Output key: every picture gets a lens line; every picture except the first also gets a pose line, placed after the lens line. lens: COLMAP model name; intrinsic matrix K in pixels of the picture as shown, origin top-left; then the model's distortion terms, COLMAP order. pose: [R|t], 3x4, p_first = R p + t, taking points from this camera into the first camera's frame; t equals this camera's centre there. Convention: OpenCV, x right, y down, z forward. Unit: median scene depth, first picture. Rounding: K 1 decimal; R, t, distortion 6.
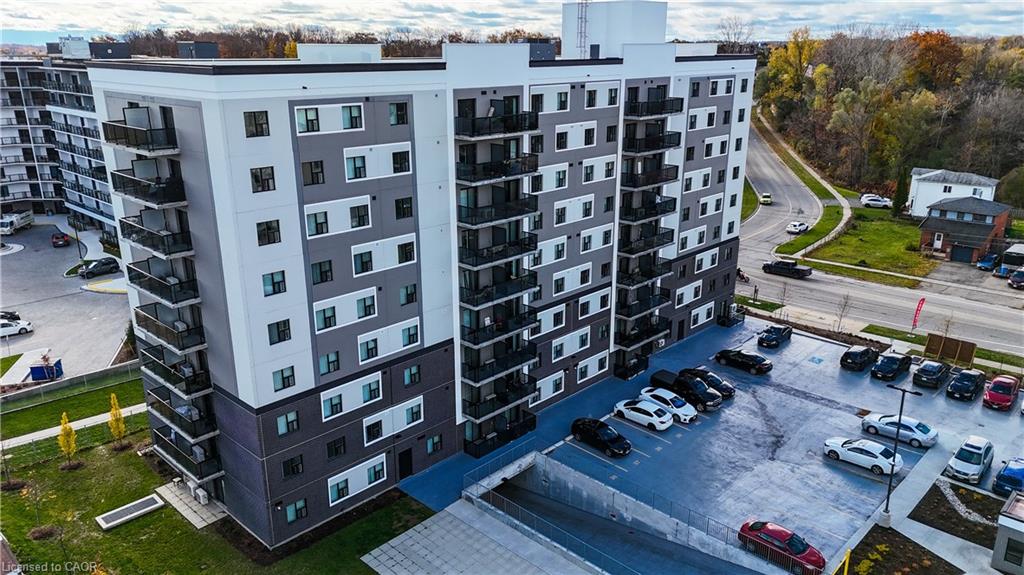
lens RADIAL K [[748.1, 0, 512.0], [0, 748.1, 287.5], [0, 0, 1]] dist [0.098777, -0.108583]
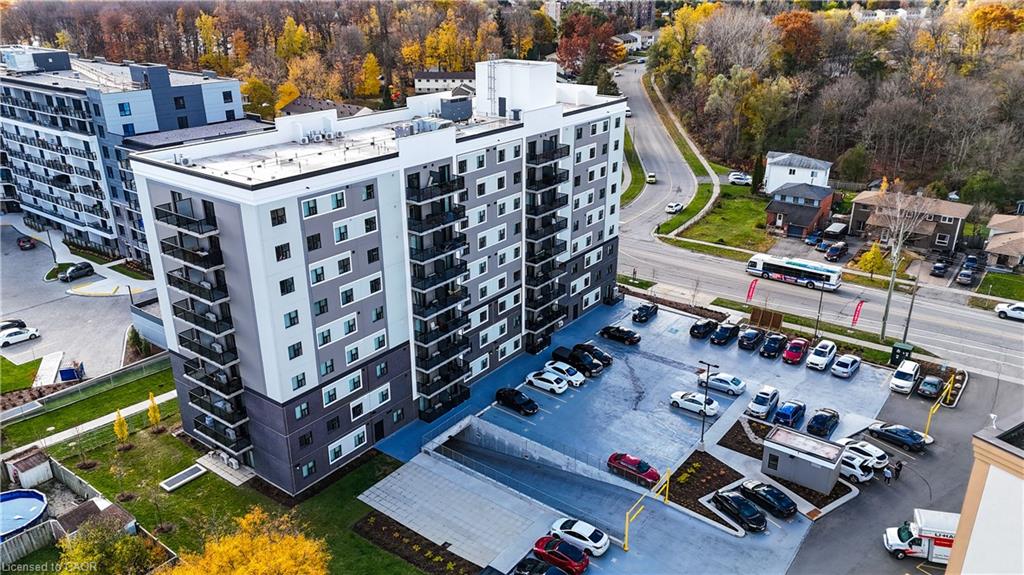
lens RADIAL K [[748.1, 0, 512.0], [0, 748.1, 287.5], [0, 0, 1]] dist [0.098777, -0.108583]
pose [[0.993053, -0.042861, 0.109585, -0.033113], [0.034341, 0.996323, 0.078487, -0.117751], [-0.112547, -0.074179, 0.990874, -0.350525]]
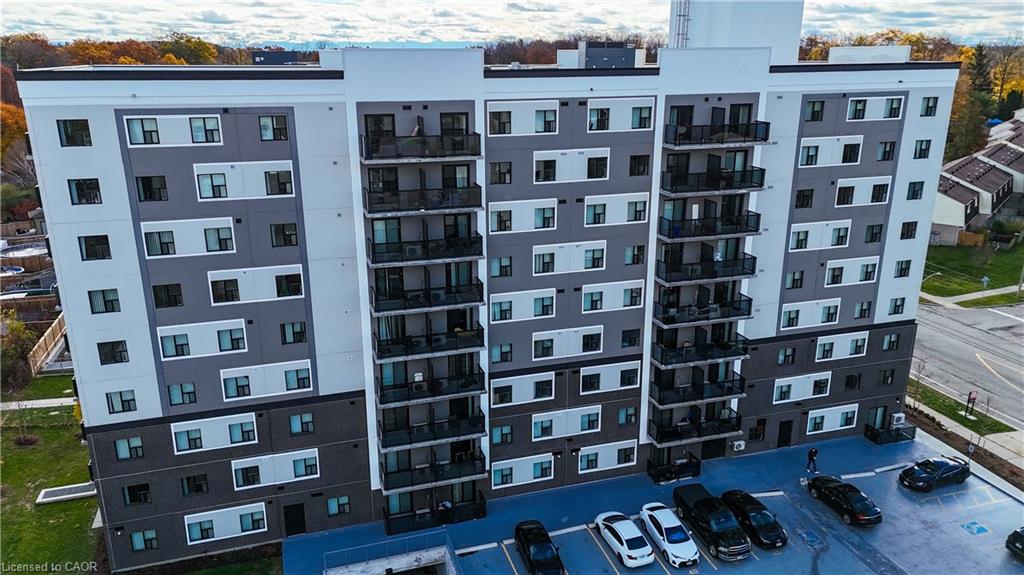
lens RADIAL K [[748.1, 0, 512.0], [0, 748.1, 287.5], [0, 0, 1]] dist [0.098777, -0.108583]
pose [[0.877553, 0.141392, -0.458159, 0.398051], [-0.144821, 0.989066, 0.027846, -0.086304], [0.457086, 0.041915, 0.888434, 0.272350]]
